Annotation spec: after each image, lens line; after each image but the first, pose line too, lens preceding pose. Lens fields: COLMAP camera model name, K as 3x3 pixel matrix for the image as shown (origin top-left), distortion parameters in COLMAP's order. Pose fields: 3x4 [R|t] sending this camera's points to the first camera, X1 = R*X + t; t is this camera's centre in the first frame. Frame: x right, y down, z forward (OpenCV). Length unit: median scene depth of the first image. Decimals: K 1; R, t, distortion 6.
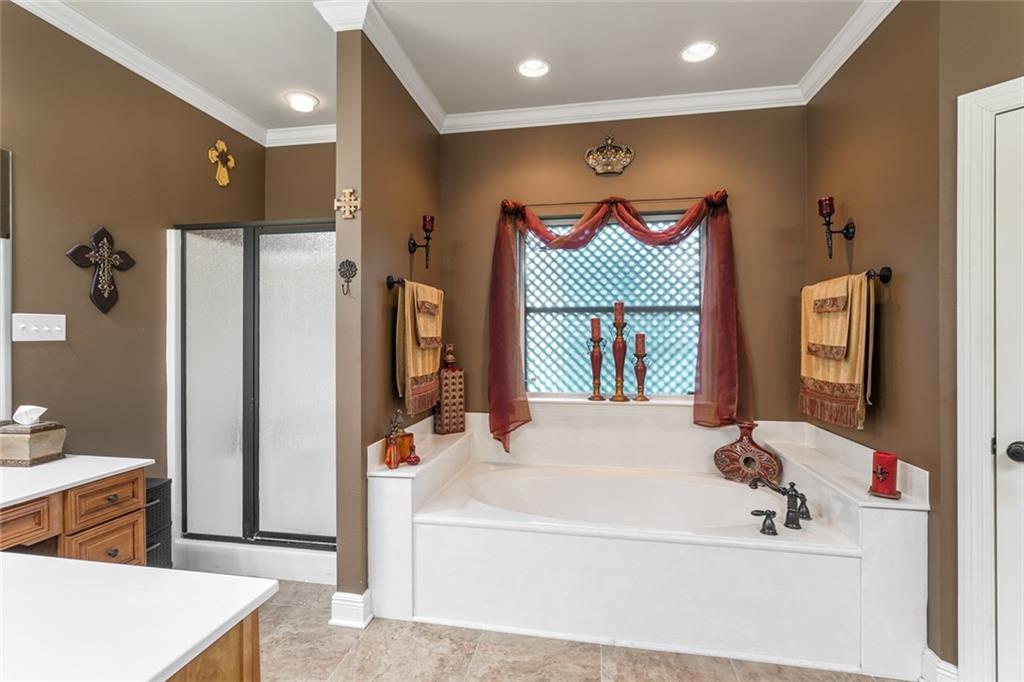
lens RADIAL K [[499.9, 0, 501.4], [0, 499.9, 335.2], [0, 0, 1]] dist [0.000594, 0.002405]
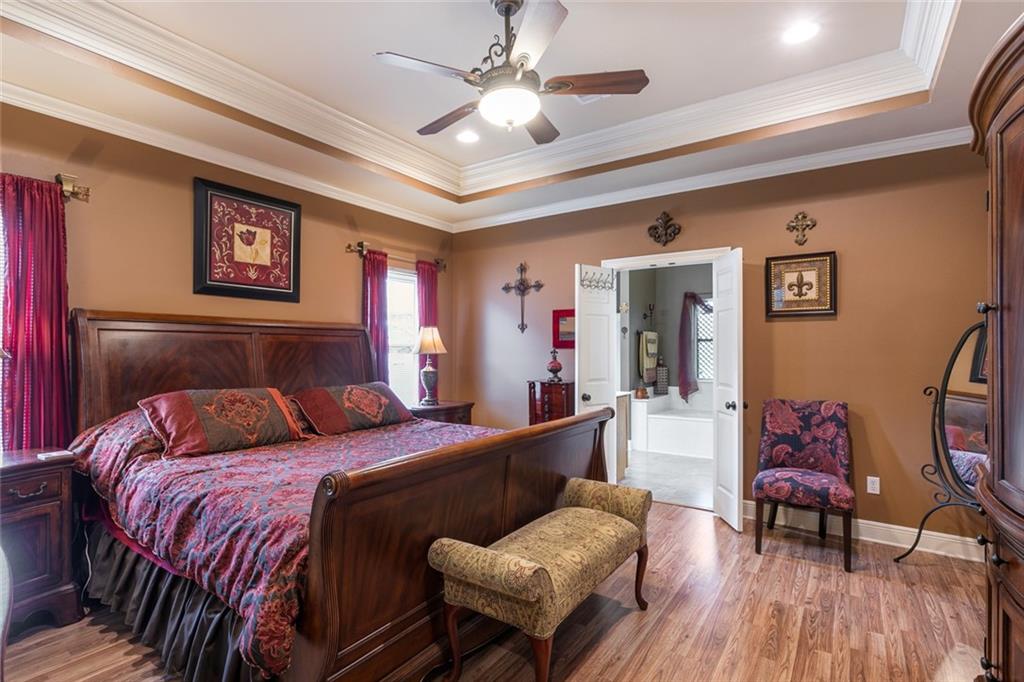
lens RADIAL K [[499.9, 0, 508.9], [0, 499.9, 347.7], [0, 0, 1]] dist [0.000594, 0.002405]
pose [[0.920222, -0.000953, -0.391395, 0.203891], [0.000244, 0.999998, -0.001861, -0.018513], [0.391396, 0.001617, 0.920221, -1.846952]]
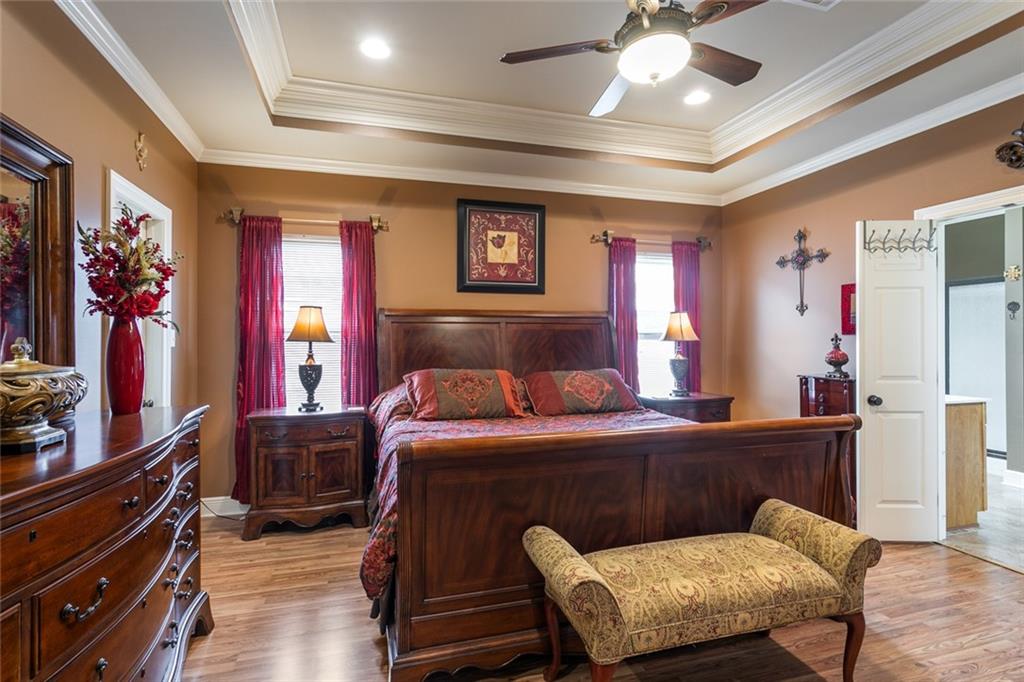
lens RADIAL K [[499.9, 0, 508.9], [0, 499.9, 336.4], [0, 0, 1]] dist [0.000594, 0.002405]
pose [[0.466190, -0.003502, -0.884678, 0.476283], [0.003277, 0.999992, -0.002231, -0.013498], [0.884678, -0.001859, 0.466198, -1.558414]]
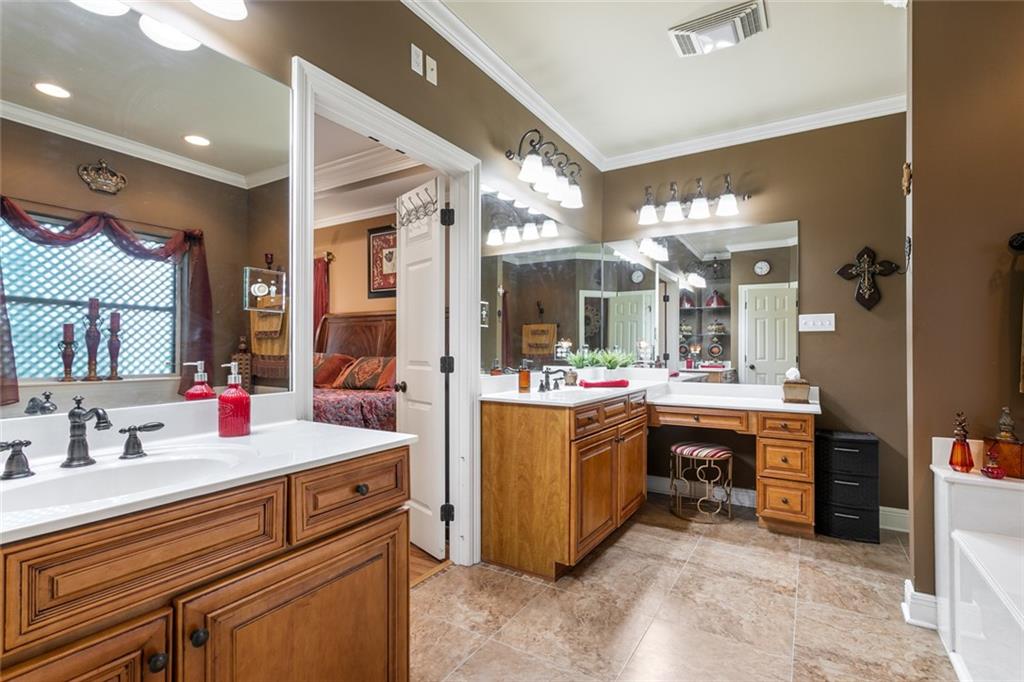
lens RADIAL K [[499.9, 0, 507.5], [0, 499.9, 348.5], [0, 0, 1]] dist [0.000594, 0.002405]
pose [[-0.363284, -0.001347, -0.931677, 0.804360], [-0.002024, 0.999998, -0.000656, 0.061287], [0.931676, 0.001648, -0.363286, 0.577957]]
